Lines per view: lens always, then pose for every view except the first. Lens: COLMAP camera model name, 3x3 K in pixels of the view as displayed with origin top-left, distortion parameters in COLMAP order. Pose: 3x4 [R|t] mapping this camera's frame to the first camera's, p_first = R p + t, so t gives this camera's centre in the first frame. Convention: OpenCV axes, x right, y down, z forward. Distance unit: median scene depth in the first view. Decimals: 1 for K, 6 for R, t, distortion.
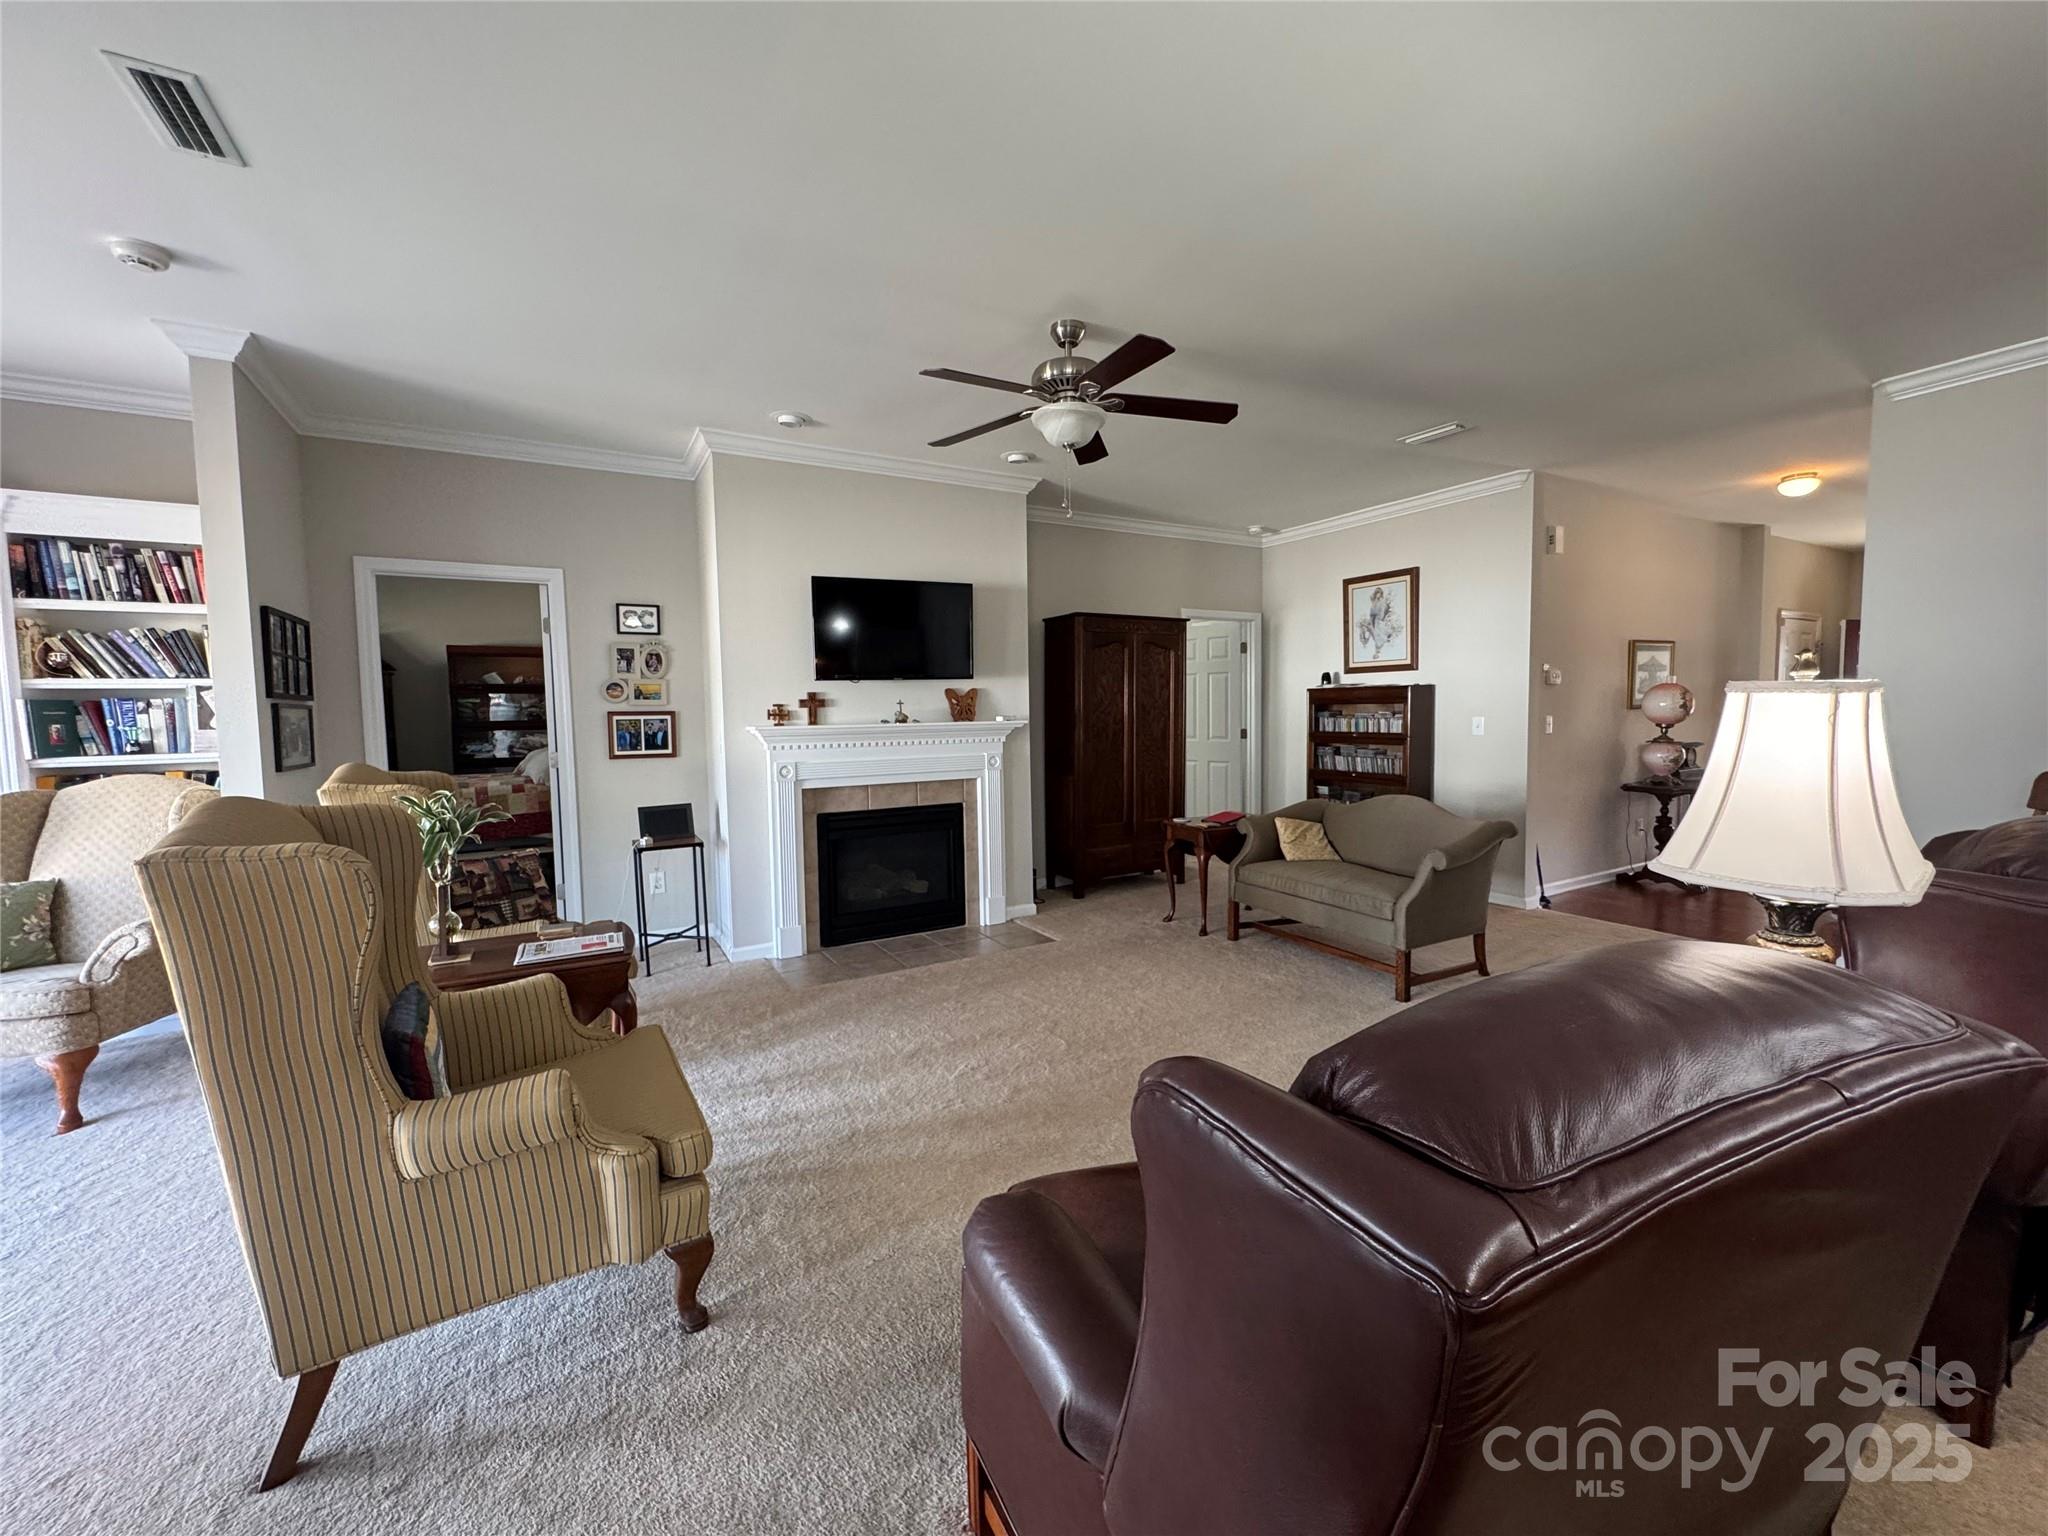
lens RADIAL K [[819.0, 0, 1023.8], [0, 819.0, 764.7], [0, 0, 1]] dist [0.000810, 0.000426]
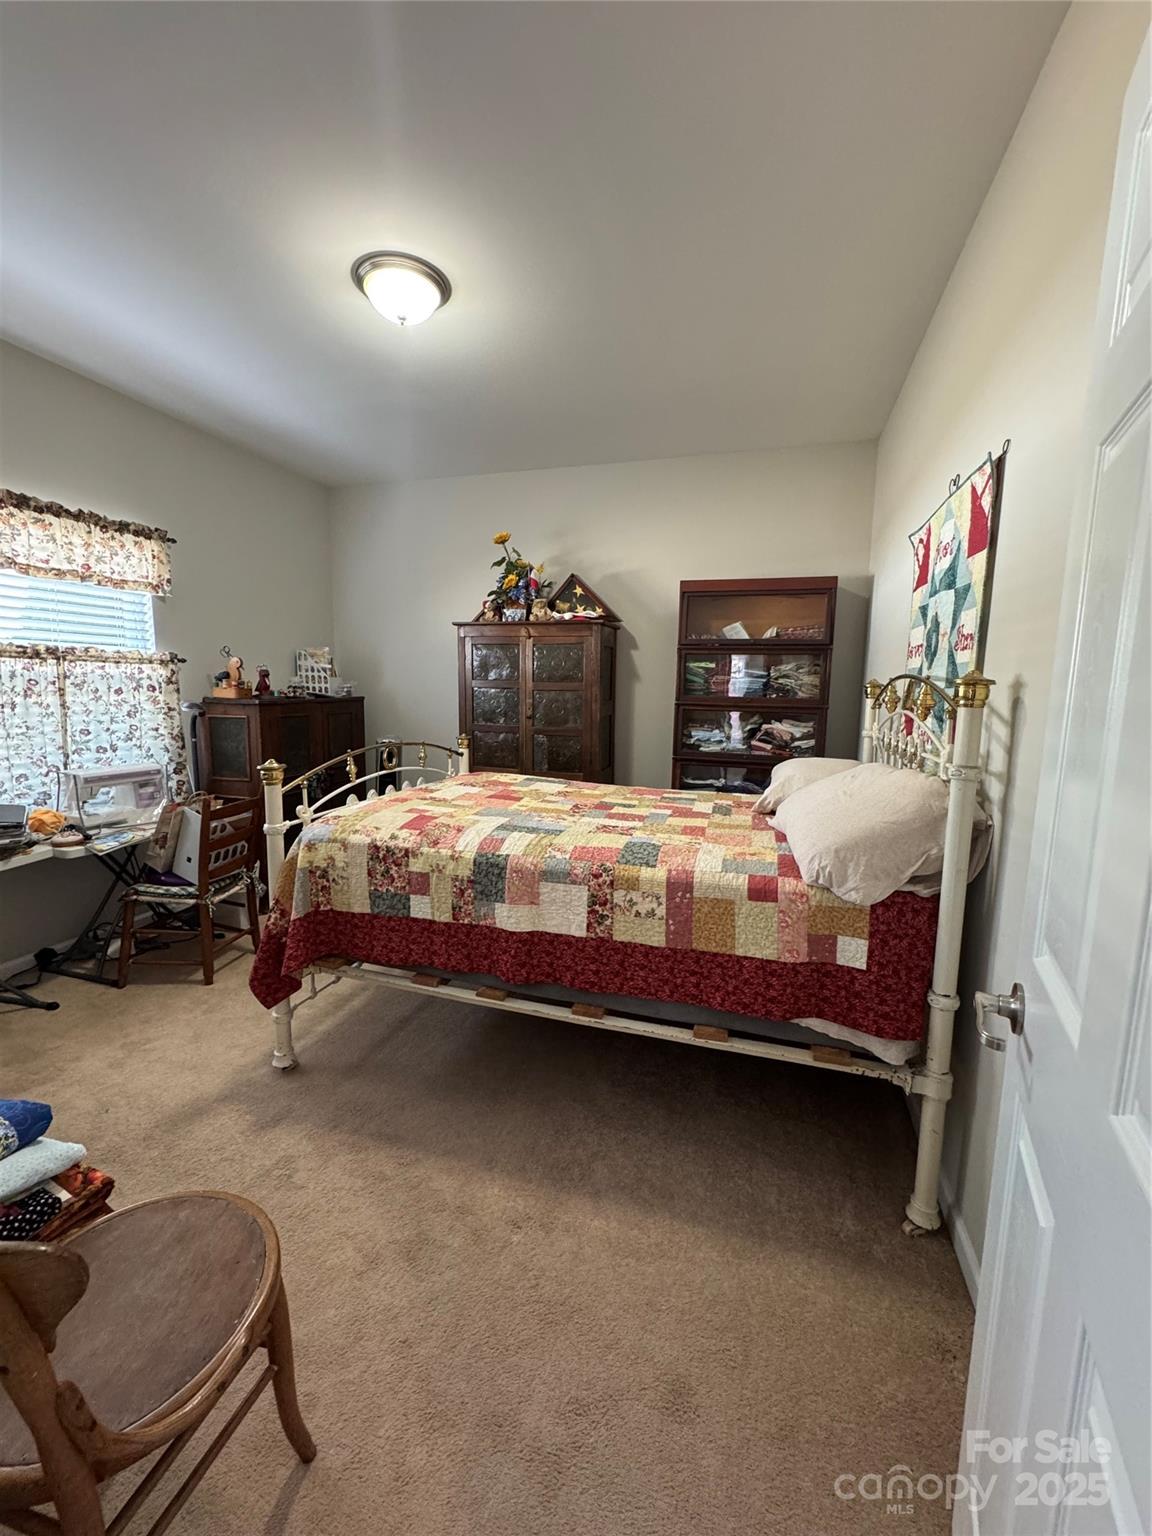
lens RADIAL K [[614.3, 0, 576.0], [0, 614.3, 768.0], [0, 0, 1]] dist [0.000810, 0.000426]
pose [[0.679614, 0.124827, -0.722871, -0.784285], [-0.077565, 0.992120, 0.098397, -0.075589], [0.729457, -0.010802, 0.683941, 1.221939]]
